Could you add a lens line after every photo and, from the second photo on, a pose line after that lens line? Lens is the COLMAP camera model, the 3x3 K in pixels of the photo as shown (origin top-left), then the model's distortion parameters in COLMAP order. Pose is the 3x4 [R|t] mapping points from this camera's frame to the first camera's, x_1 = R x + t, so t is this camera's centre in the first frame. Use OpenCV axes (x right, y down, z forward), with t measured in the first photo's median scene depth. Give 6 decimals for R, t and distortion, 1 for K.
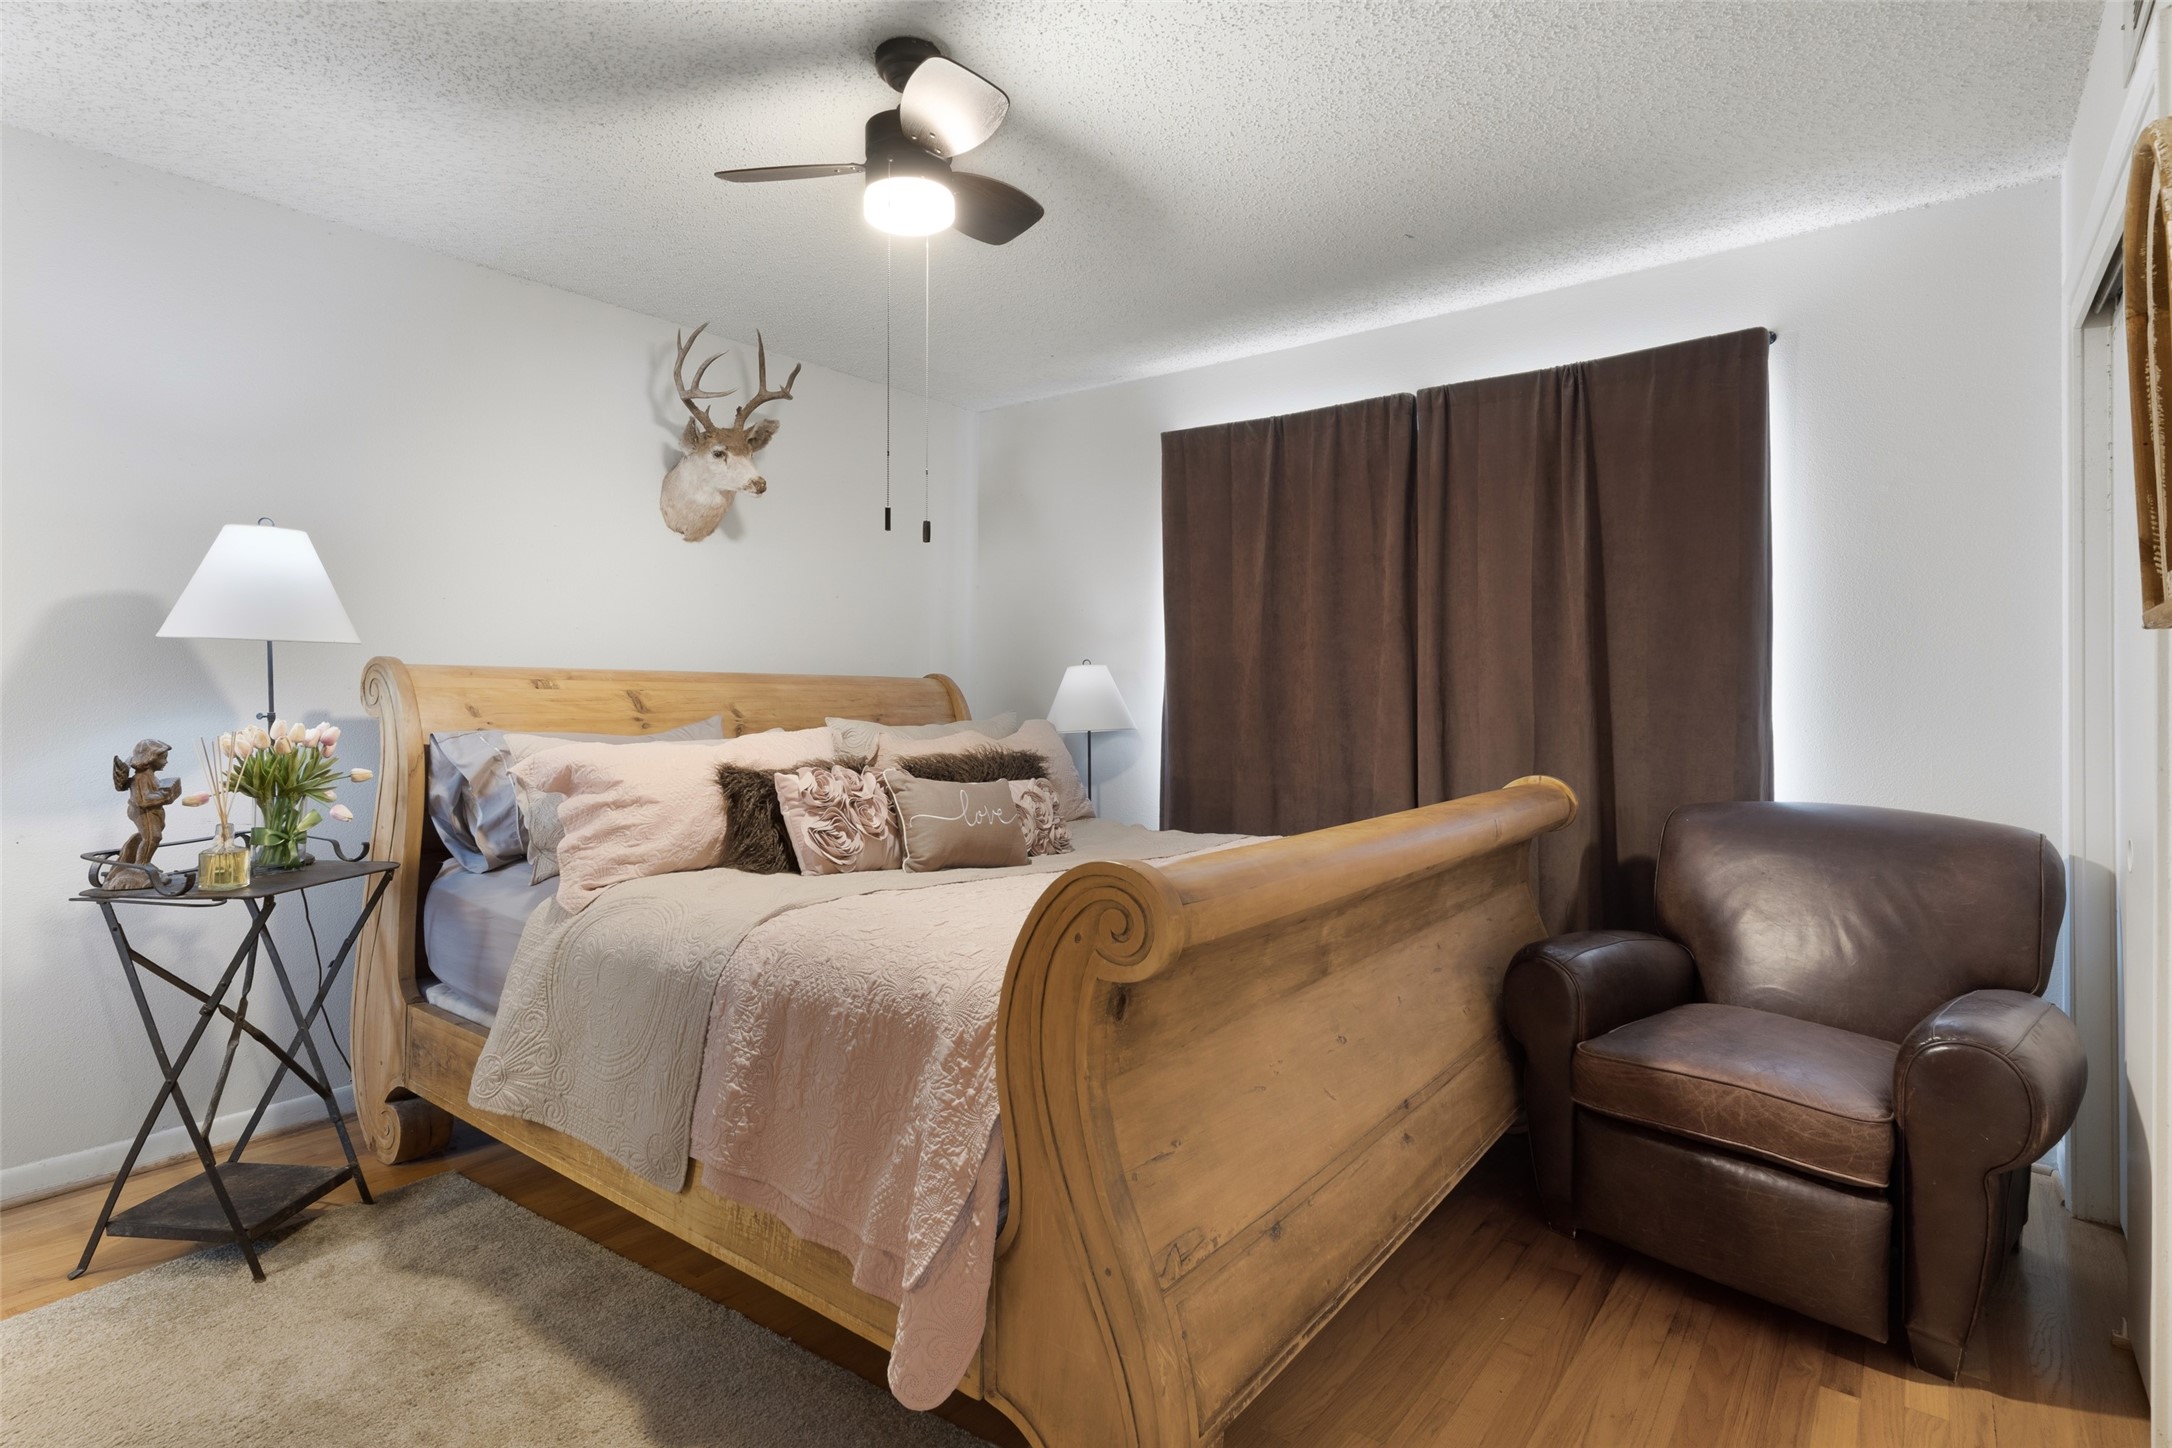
lens RADIAL K [[1108.4, 0, 1083.0], [0, 1108.4, 684.3], [0, 0, 1]] dist [-0.000514, 0.000202]
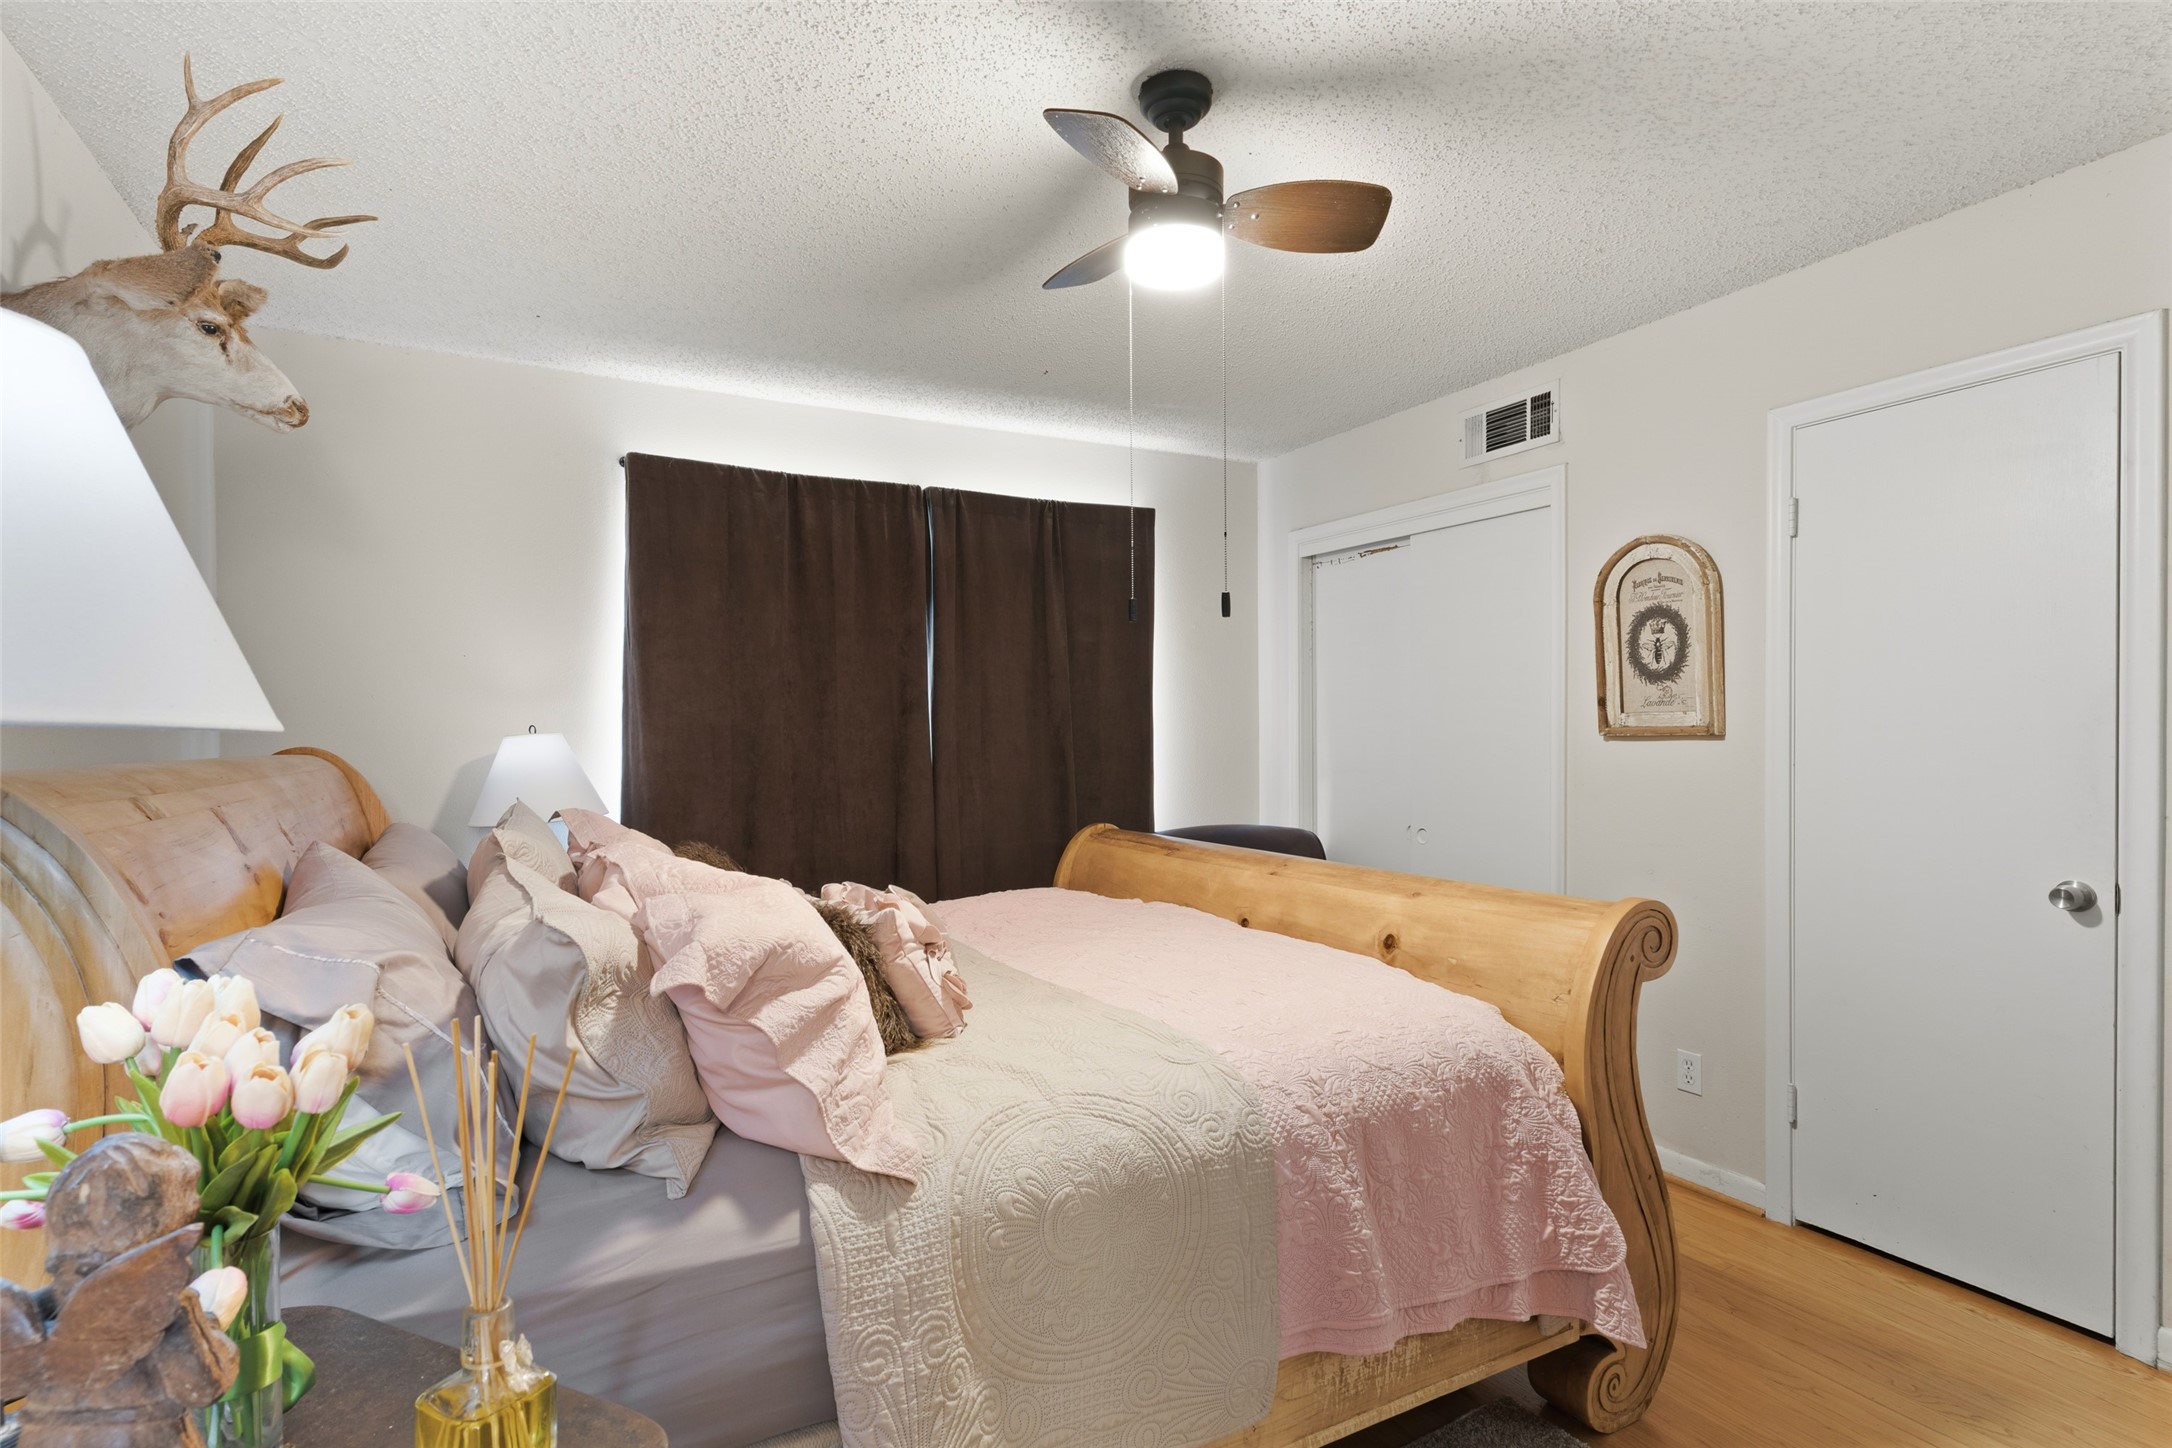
lens RADIAL K [[1055.2, 0, 1086.0], [0, 1055.2, 724.0], [0, 0, 1]] dist [-0.004547, -0.001008]
pose [[0.406614, 0.002062, 0.913598, -0.645730], [-0.003658, 0.999993, -0.000628, -0.029100], [-0.913593, -0.003087, 0.406619, 0.461313]]
